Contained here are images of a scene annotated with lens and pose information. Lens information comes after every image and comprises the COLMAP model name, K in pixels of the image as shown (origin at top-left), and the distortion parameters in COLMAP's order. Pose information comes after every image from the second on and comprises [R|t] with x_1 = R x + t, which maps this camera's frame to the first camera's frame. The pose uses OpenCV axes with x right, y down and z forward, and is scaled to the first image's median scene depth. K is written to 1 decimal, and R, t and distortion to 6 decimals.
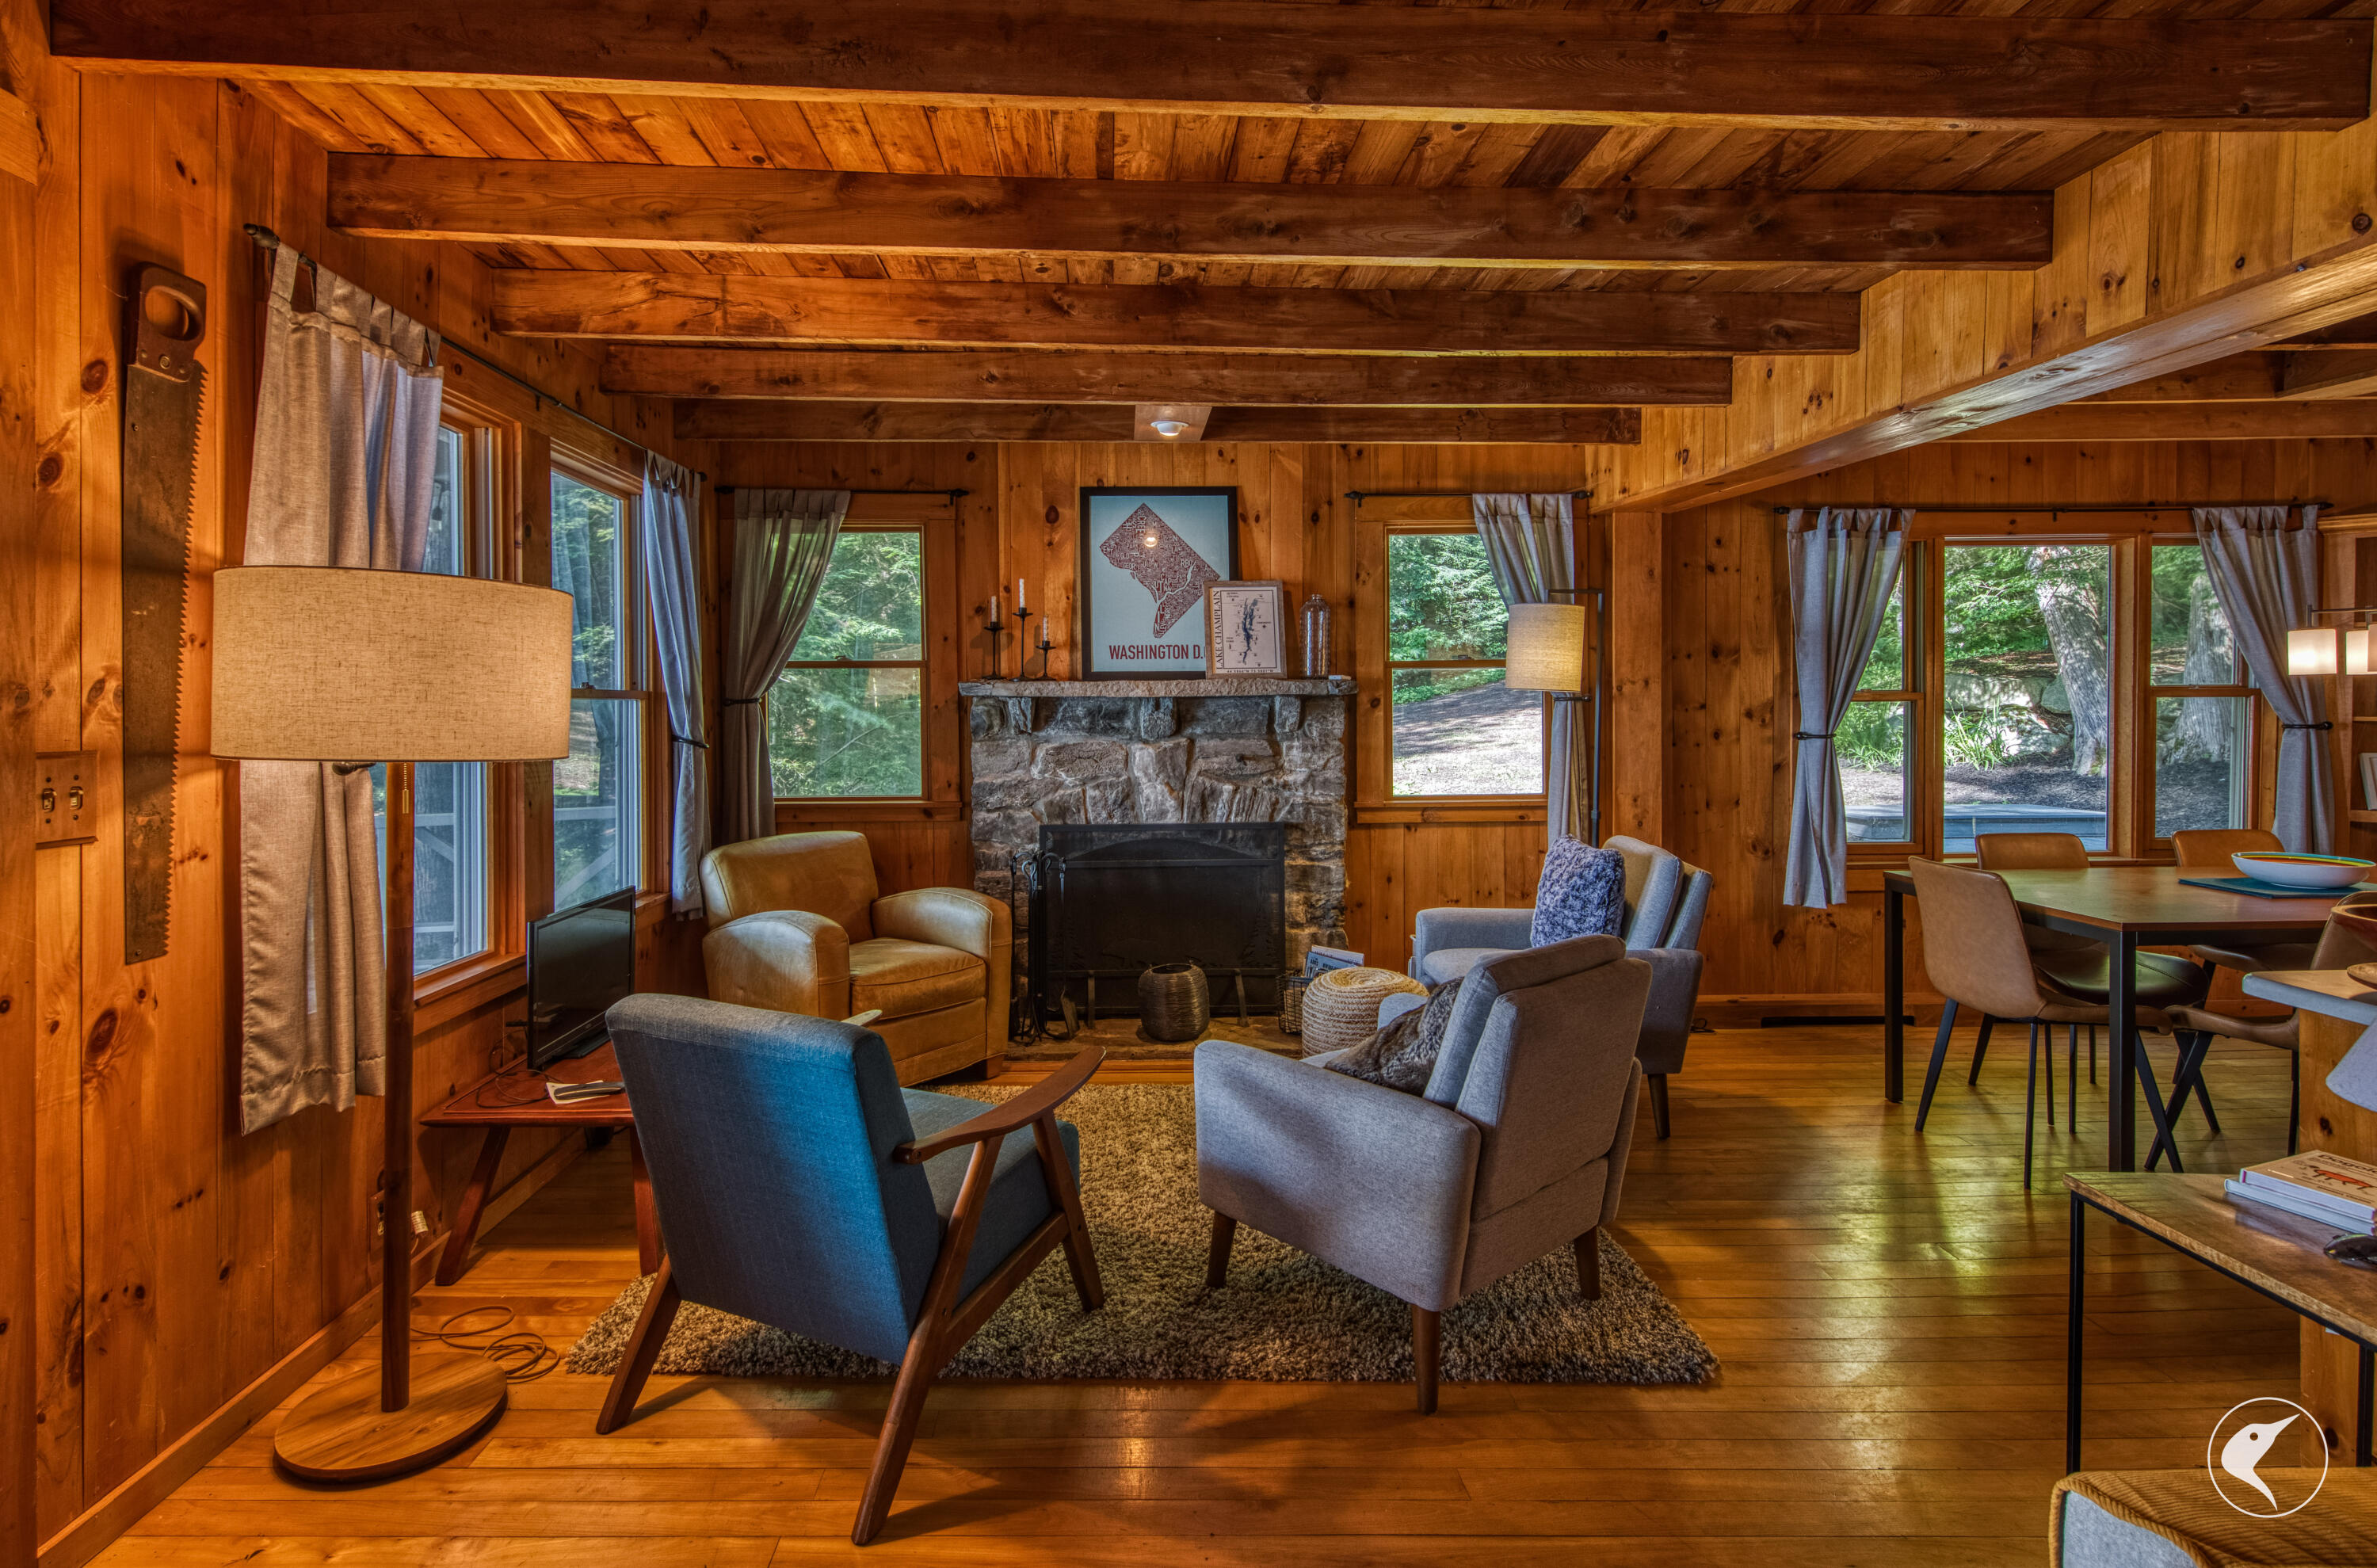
lens RADIAL K [[1215.9, 0, 1119.8], [0, 1215.9, 729.5], [0, 0, 1]] dist [0.031997, -0.002944]
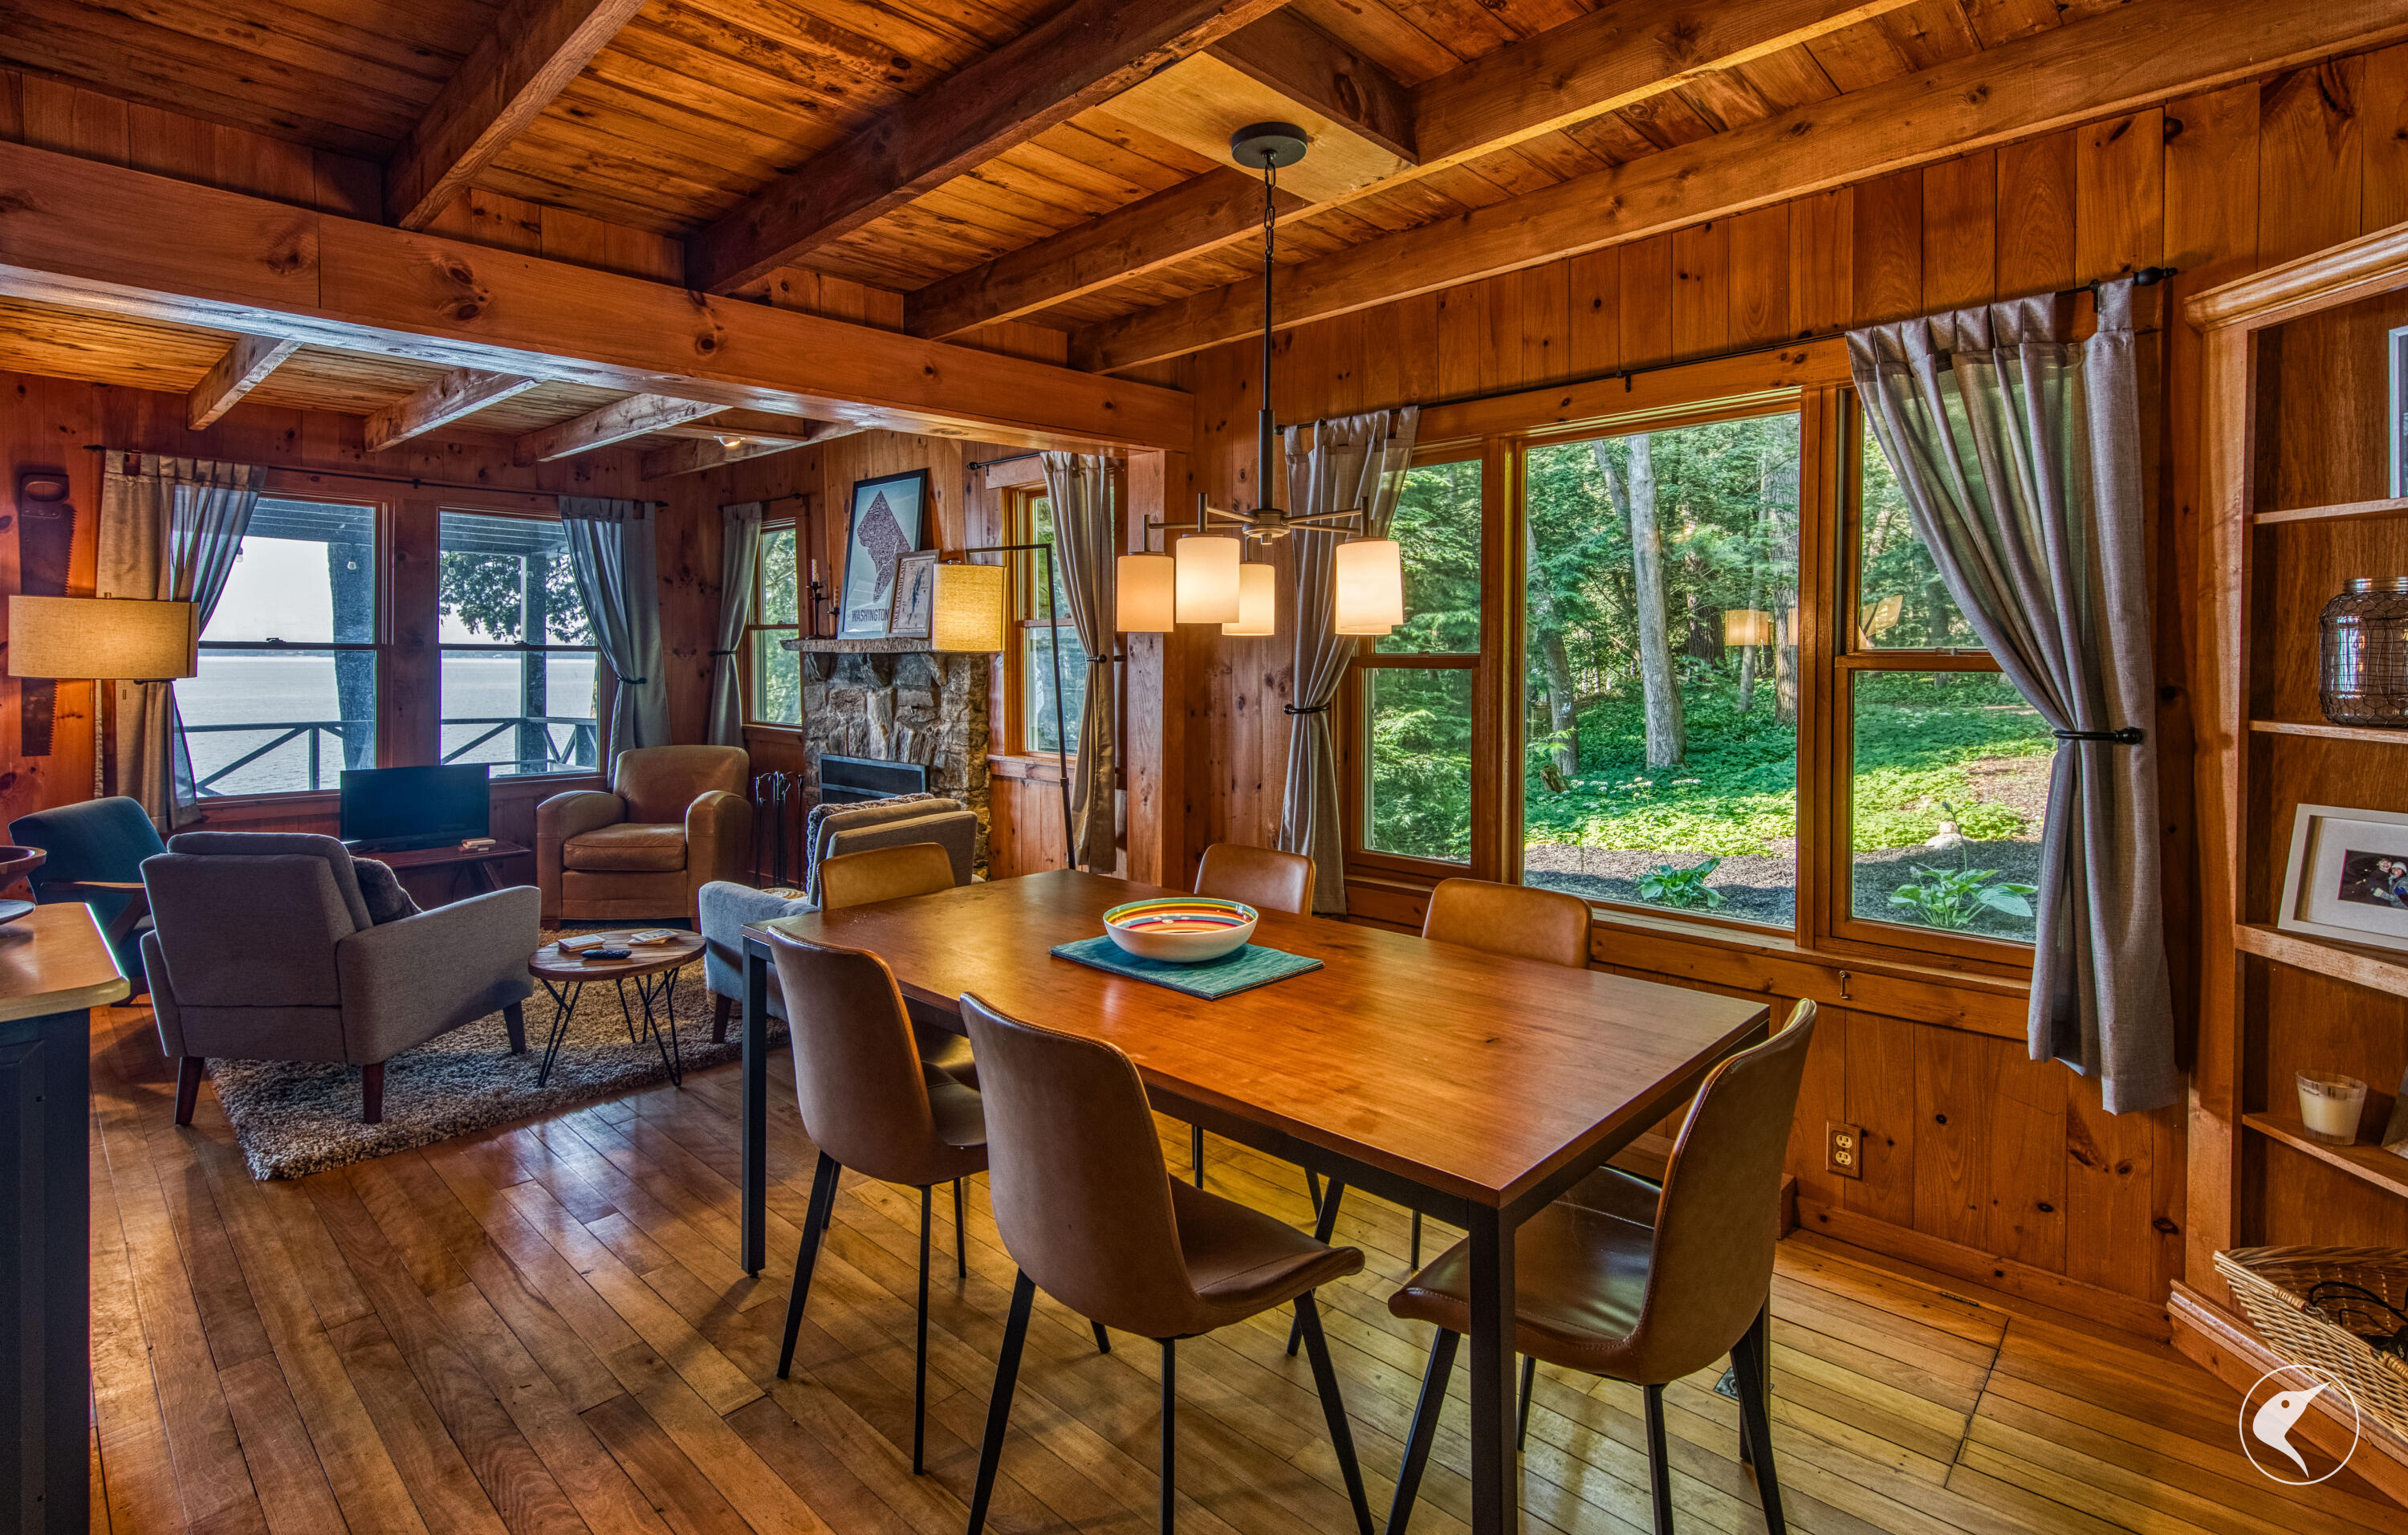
lens RADIAL K [[1101.0, 0, 1153.2], [0, 1101.0, 668.9], [0, 0, 1]] dist [0.016518, -0.007603]
pose [[0.705526, 0.018772, -0.708435, 0.991312], [-0.025586, 0.999672, 0.001008, -0.019093], [0.708222, 0.017415, 0.705775, 0.430386]]
